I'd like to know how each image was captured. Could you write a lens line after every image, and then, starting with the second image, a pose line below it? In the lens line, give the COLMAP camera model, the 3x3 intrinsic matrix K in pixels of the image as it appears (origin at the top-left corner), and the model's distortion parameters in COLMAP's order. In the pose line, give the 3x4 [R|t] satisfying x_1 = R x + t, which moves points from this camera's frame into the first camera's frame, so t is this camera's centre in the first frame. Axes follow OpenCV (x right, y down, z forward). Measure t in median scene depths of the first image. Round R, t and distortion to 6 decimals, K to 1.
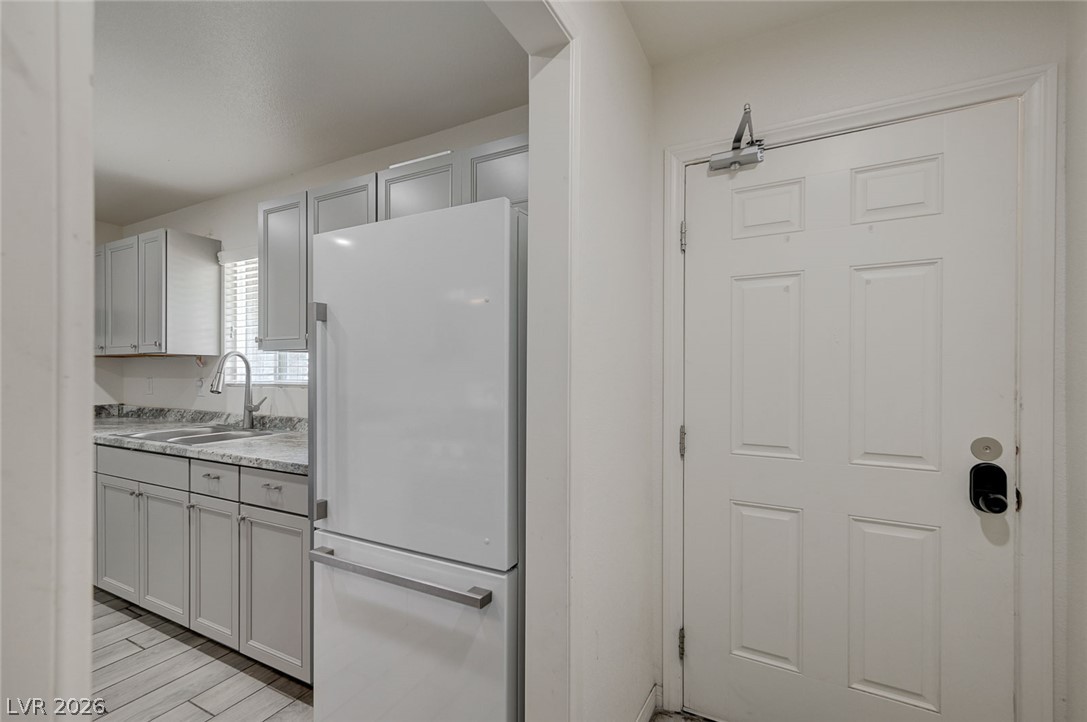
lens RADIAL K [[484.6, 0, 545.1], [0, 484.6, 371.6], [0, 0, 1]] dist [0.014990, -0.000118]
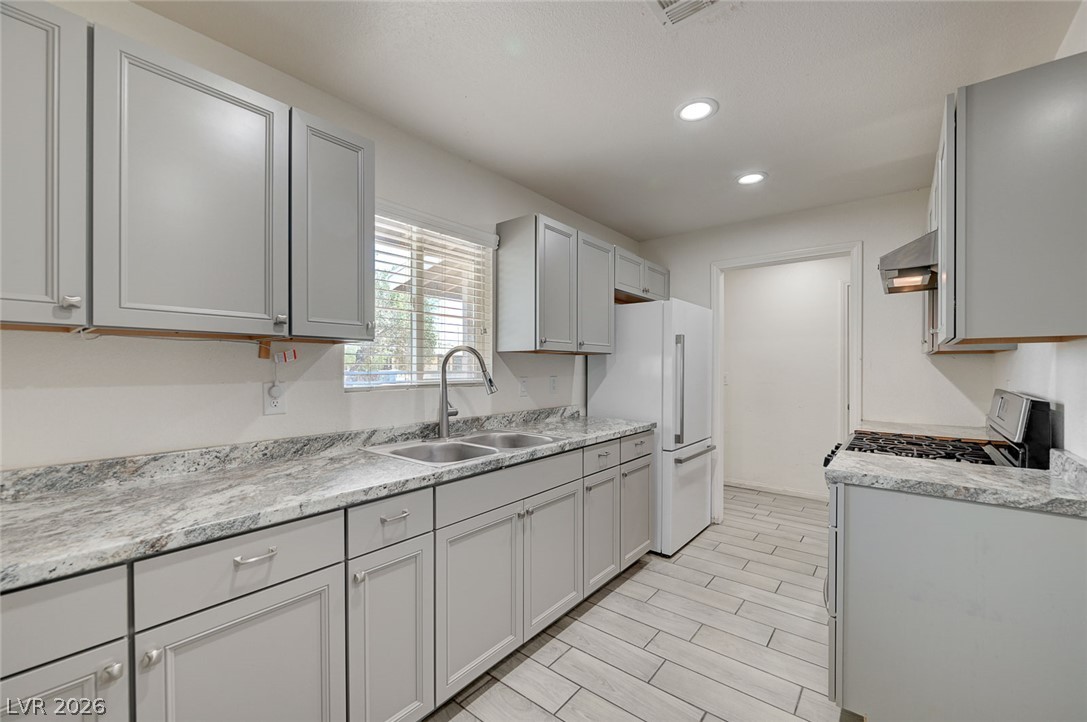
lens RADIAL K [[439.3, 0, 547.4], [0, 439.3, 376.3], [0, 0, 1]] dist [-0.006772, 0.000083]
pose [[0.171872, -0.018171, 0.984952, -1.317077], [0.001556, 0.999834, 0.018174, -0.002002], [-0.985118, -0.001592, 0.171872, 0.695512]]
